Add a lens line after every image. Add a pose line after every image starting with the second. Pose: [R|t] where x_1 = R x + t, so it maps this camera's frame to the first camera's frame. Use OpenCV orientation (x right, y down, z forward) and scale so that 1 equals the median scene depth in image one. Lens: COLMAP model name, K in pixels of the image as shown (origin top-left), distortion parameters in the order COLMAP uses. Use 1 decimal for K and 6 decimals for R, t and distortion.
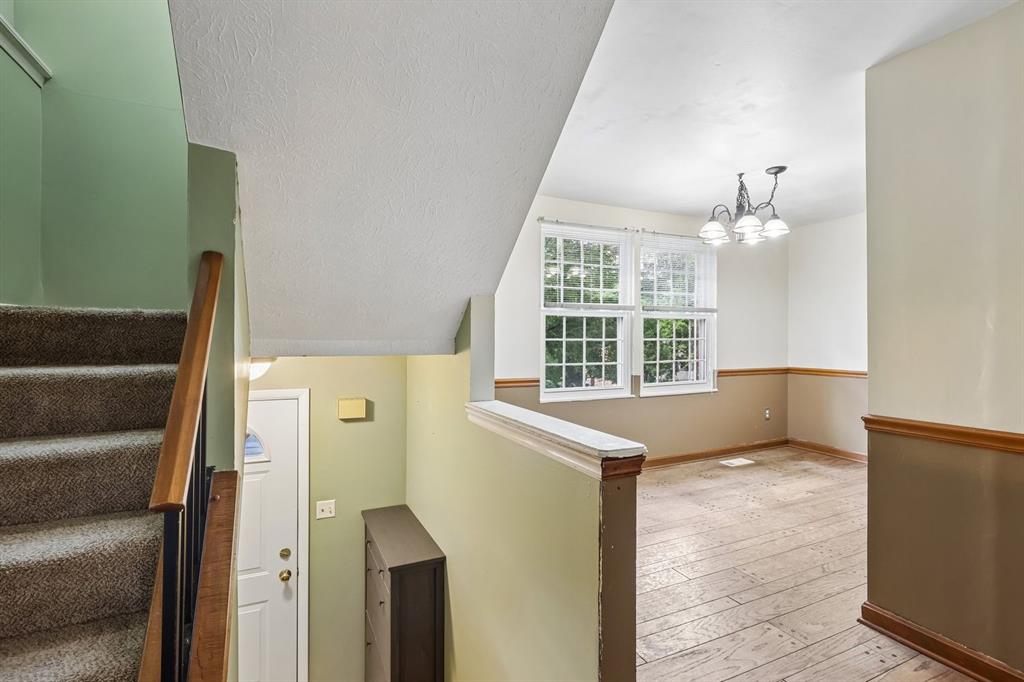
lens RADIAL K [[480.7, 0, 507.1], [0, 480.7, 339.7], [0, 0, 1]] dist [0.000656, -0.001530]
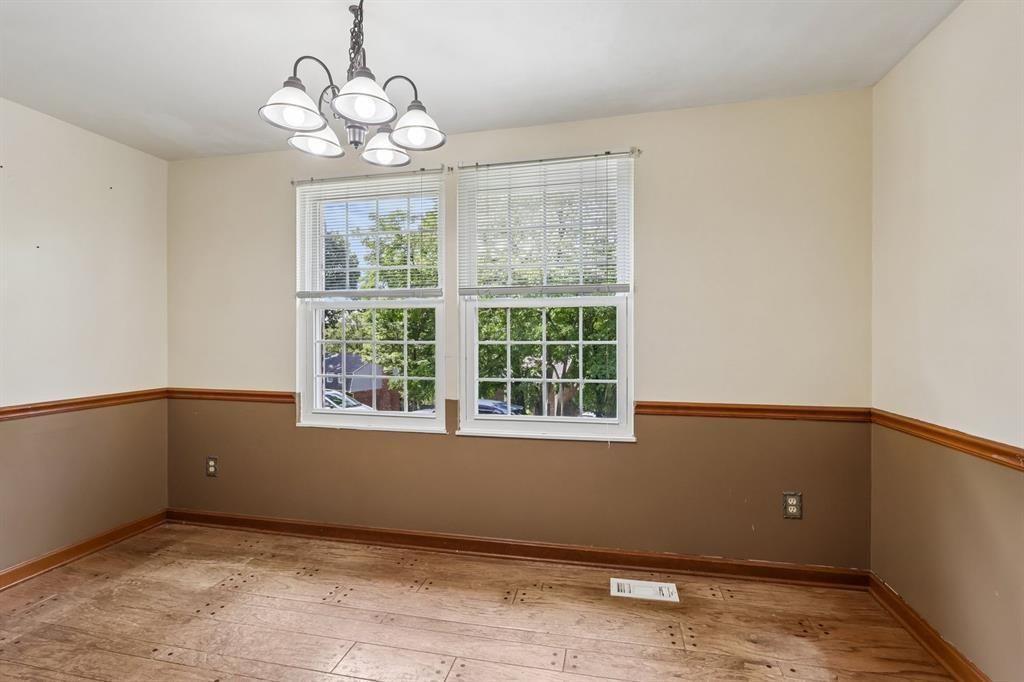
lens RADIAL K [[480.7, 0, 507.0], [0, 480.7, 337.8], [0, 0, 1]] dist [0.000656, -0.001530]
pose [[0.786104, 0.002789, -0.618088, 0.717209], [-0.002701, 0.999996, 0.001078, -0.007179], [0.618089, 0.000822, 0.786108, 0.553597]]
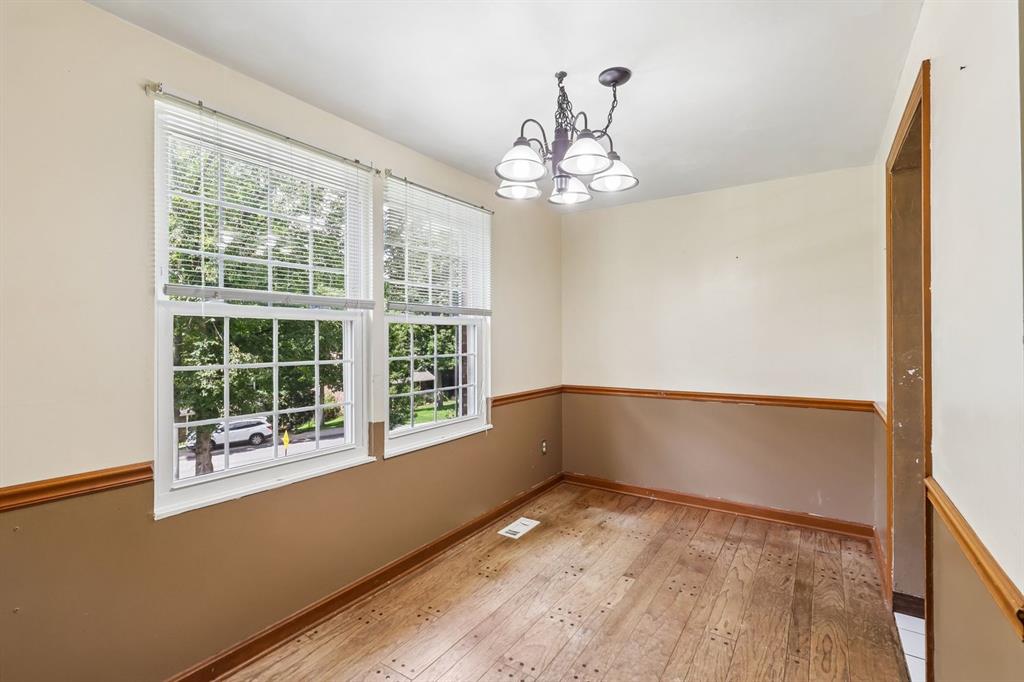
lens RADIAL K [[480.7, 0, 510.6], [0, 480.7, 339.2], [0, 0, 1]] dist [0.000656, -0.001530]
pose [[0.853351, -0.005306, 0.521310, 0.105582], [0.007885, 0.999965, -0.002730, -0.022427], [-0.521277, 0.006440, 0.853363, 0.426219]]
